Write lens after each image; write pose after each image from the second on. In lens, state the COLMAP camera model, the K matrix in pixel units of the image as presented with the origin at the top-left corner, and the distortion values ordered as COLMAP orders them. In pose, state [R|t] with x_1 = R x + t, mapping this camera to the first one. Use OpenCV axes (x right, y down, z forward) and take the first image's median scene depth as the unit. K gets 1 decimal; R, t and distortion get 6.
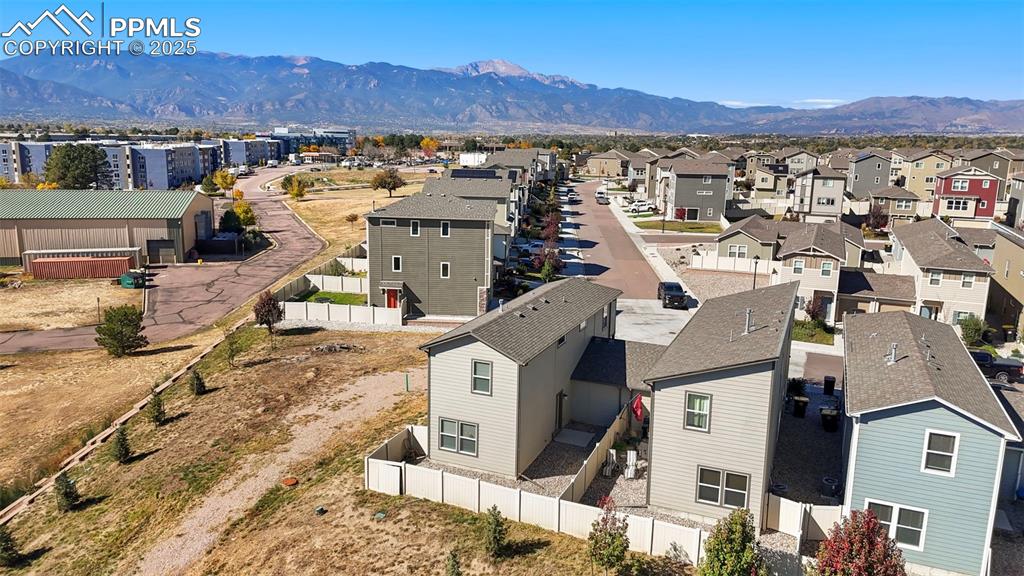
lens RADIAL K [[747.2, 0, 510.3], [0, 747.2, 285.9], [0, 0, 1]] dist [0.092247, -0.108920]
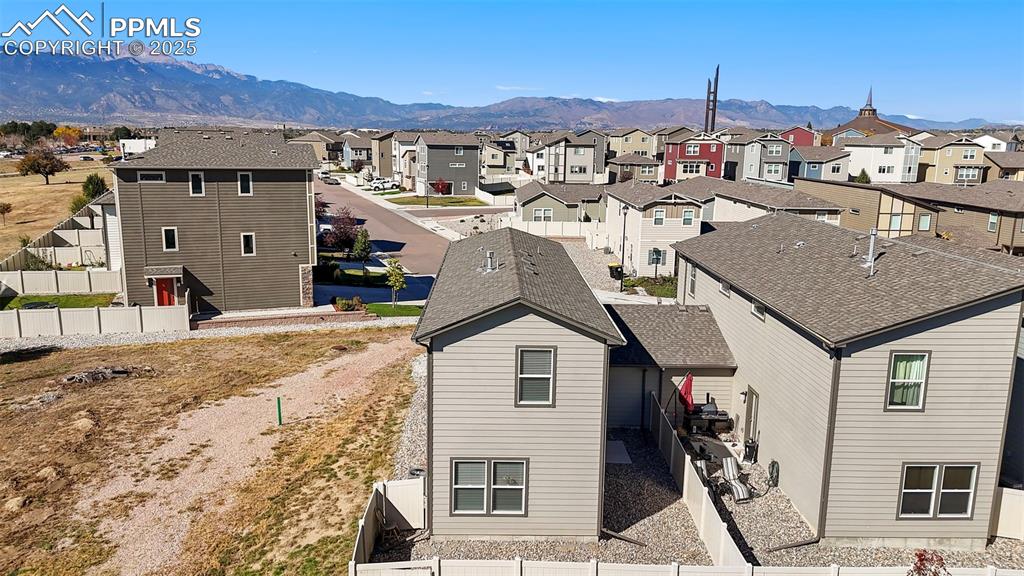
lens RADIAL K [[747.2, 0, 510.3], [0, 747.2, 285.9], [0, 0, 1]] dist [0.092247, -0.108920]
pose [[0.911091, -0.085002, 0.403345, -0.170944], [0.082524, 0.996311, 0.023557, 0.023562], [-0.403860, 0.011823, 0.914745, 0.296100]]
